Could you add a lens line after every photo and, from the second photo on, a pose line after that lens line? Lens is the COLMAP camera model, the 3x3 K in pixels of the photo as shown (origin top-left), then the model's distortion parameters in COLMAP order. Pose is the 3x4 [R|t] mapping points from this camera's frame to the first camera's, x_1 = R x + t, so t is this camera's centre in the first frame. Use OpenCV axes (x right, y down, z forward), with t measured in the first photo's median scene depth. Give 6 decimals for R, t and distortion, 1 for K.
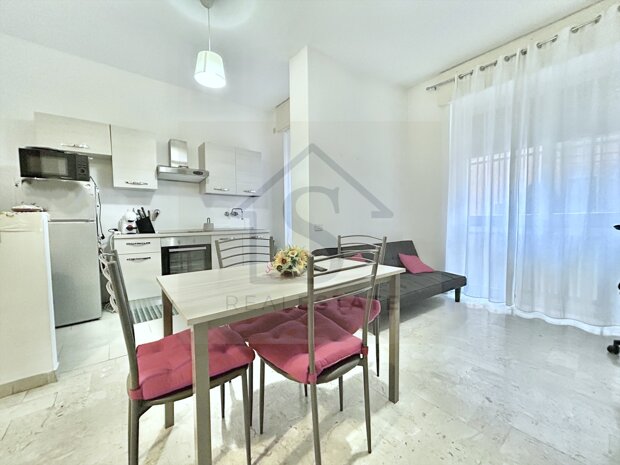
lens RADIAL K [[247.9, 0, 310.0], [0, 247.9, 232.5], [0, 0, 1]] dist [-0.001867, 0.000502]
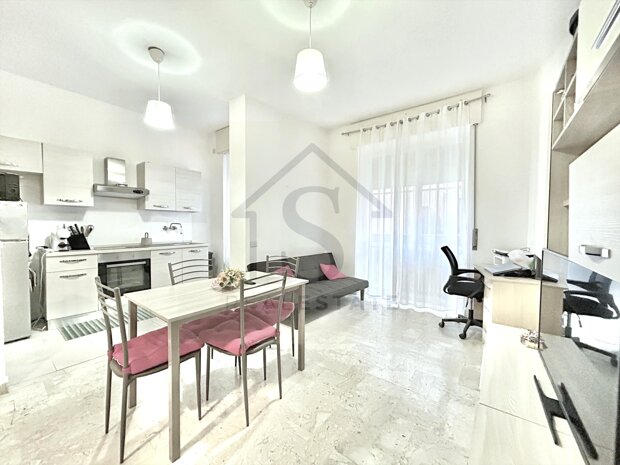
lens RADIAL K [[247.9, 0, 310.0], [0, 247.9, 232.5], [0, 0, 1]] dist [-0.001867, 0.000502]
pose [[0.971320, 0.007741, 0.237649, 0.016514], [-0.003440, 0.999823, -0.018505, -0.064610], [-0.237750, 0.017157, 0.971175, -0.262619]]
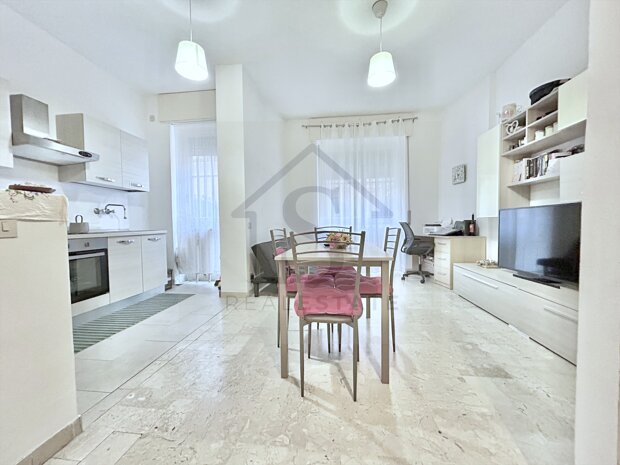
lens RADIAL K [[247.9, 0, 310.0], [0, 247.9, 232.5], [0, 0, 1]] dist [-0.001867, 0.000502]
pose [[0.711301, -0.024683, 0.702454, -0.660814], [0.041129, 0.999132, -0.006539, 0.036060], [-0.701684, 0.033543, 0.711699, 0.005027]]
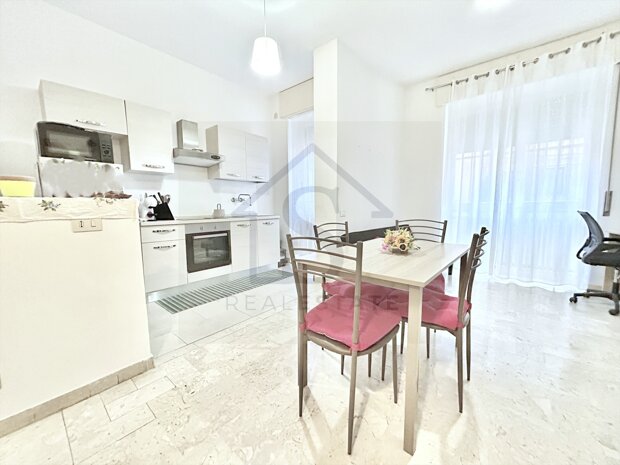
lens RADIAL K [[247.9, 0, 310.0], [0, 247.9, 232.5], [0, 0, 1]] dist [-0.001867, 0.000502]
pose [[0.981548, -0.018576, 0.190311, -0.368879], [0.007698, 0.998302, 0.057739, -0.000200], [-0.191061, -0.055209, 0.980024, -0.049497]]
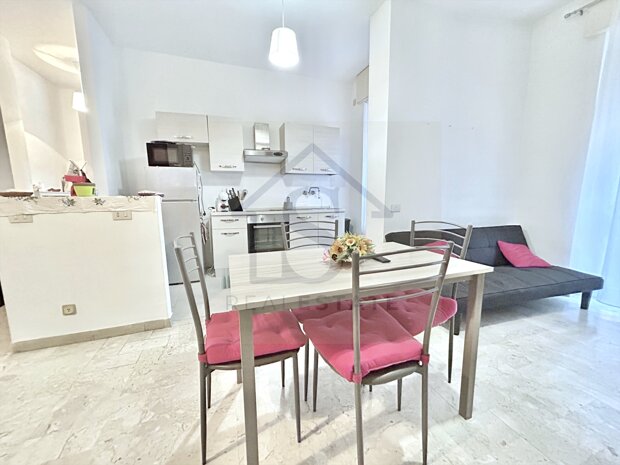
lens RADIAL K [[247.9, 0, 310.0], [0, 247.9, 232.5], [0, 0, 1]] dist [-0.001867, 0.000502]
pose [[0.944942, 0.045990, -0.323990, 0.043055], [-0.014875, 0.995088, 0.097868, -0.019265], [0.326900, -0.087660, 0.940985, 0.036186]]
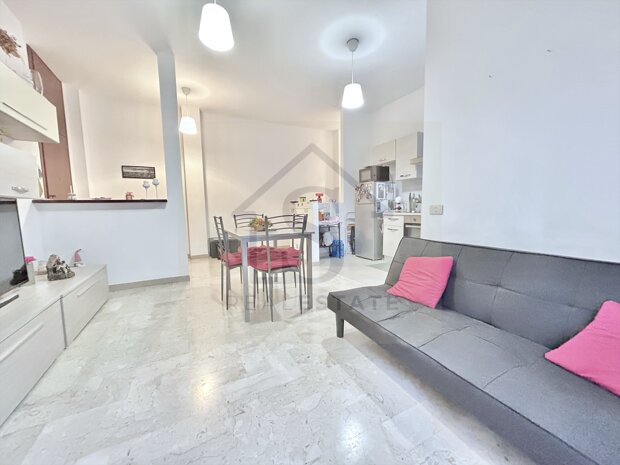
lens RADIAL K [[247.9, 0, 310.0], [0, 247.9, 232.5], [0, 0, 1]] dist [-0.001867, 0.000502]
pose [[-0.194657, 0.102340, -0.975518, 0.950438], [-0.026150, 0.993647, 0.109460, -0.026671], [0.980523, 0.046816, -0.190744, 0.917845]]
